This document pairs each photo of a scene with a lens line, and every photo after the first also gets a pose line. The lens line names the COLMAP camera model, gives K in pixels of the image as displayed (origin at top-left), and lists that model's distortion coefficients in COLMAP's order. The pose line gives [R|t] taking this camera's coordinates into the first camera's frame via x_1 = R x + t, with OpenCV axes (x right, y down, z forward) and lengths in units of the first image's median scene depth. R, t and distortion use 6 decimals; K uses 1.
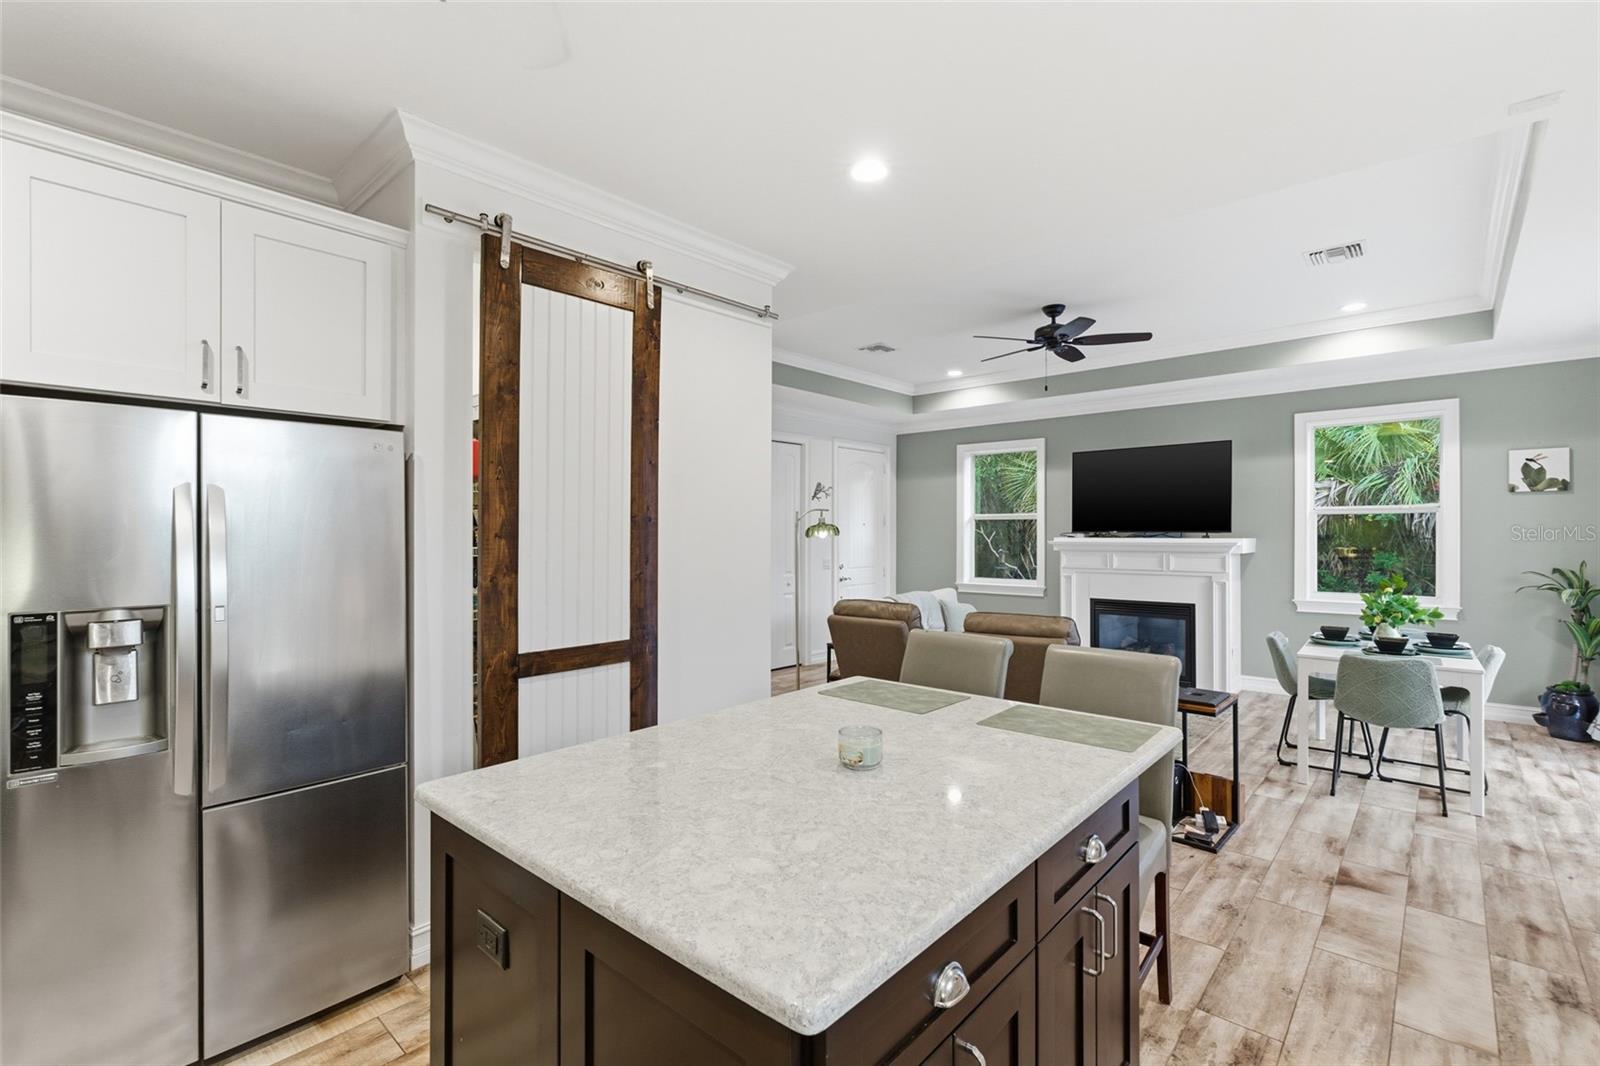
lens RADIAL K [[726.2, 0, 804.1], [0, 726.2, 528.4], [0, 0, 1]] dist [-0.008890, 0.005386]
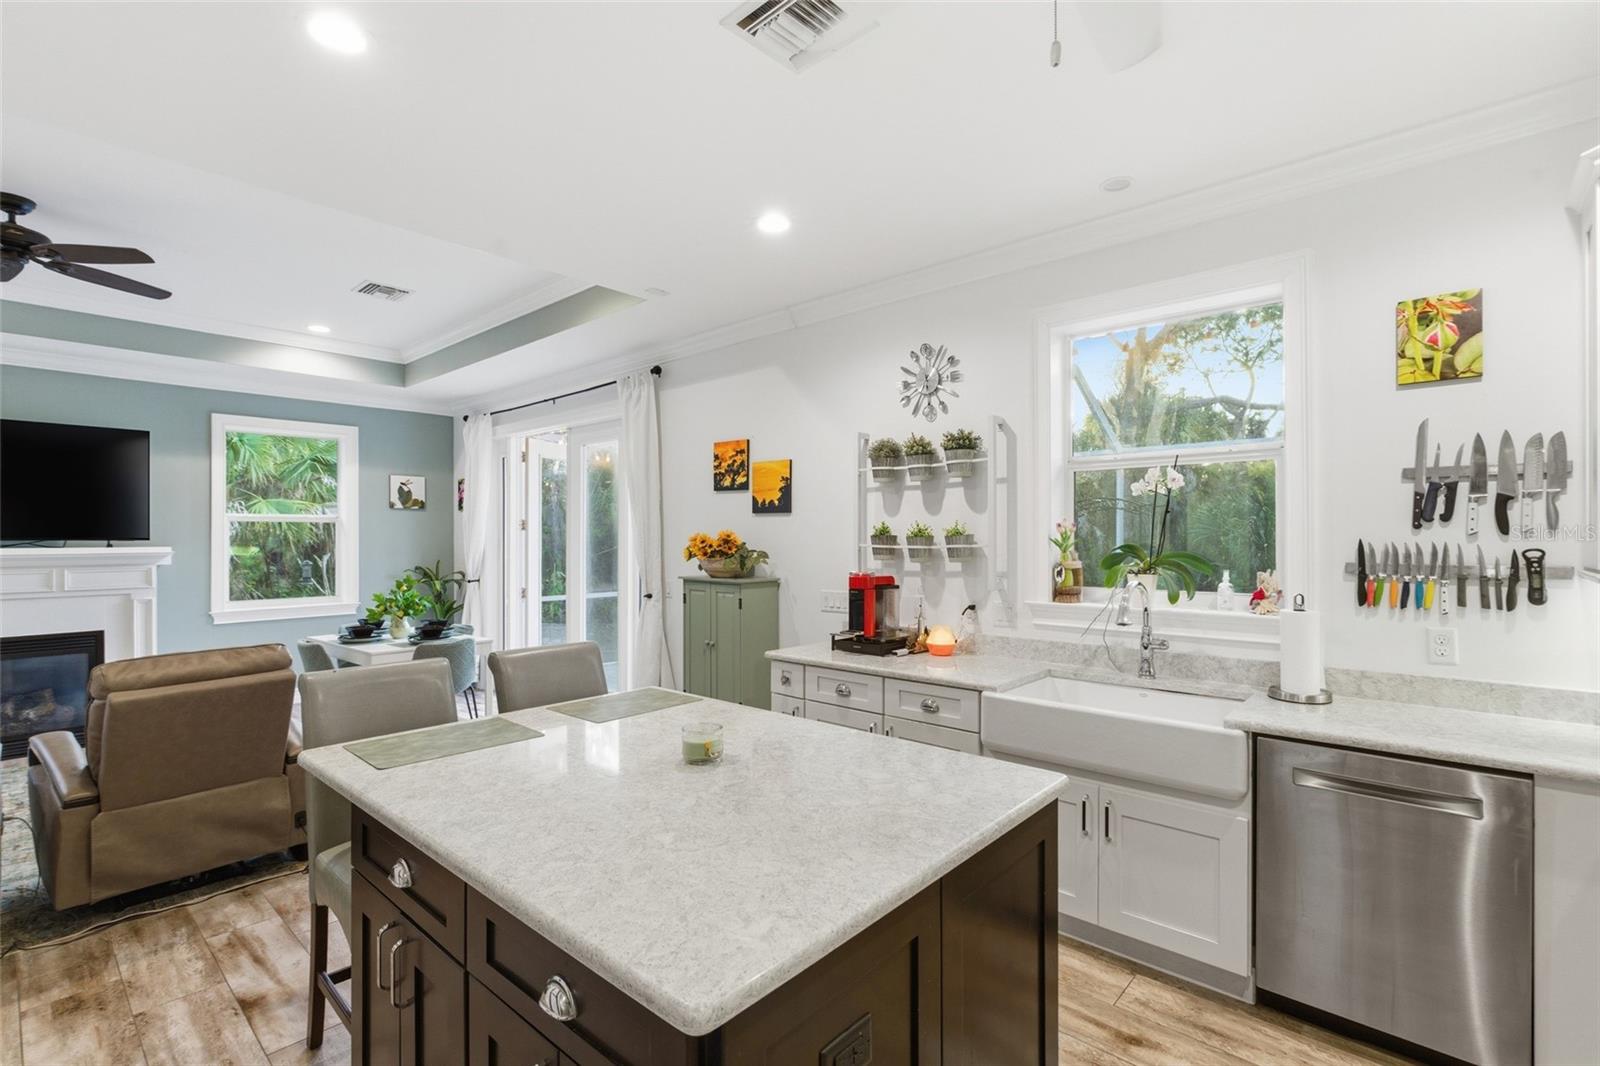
lens RADIAL K [[726.2, 0, 811.7], [0, 726.2, 547.1], [0, 0, 1]] dist [-0.008890, 0.005386]
pose [[-0.004445, -0.012015, 0.999918, -0.321666], [-0.003704, 0.999921, 0.011999, 0.000783], [-0.999983, -0.003651, -0.004489, 0.276526]]
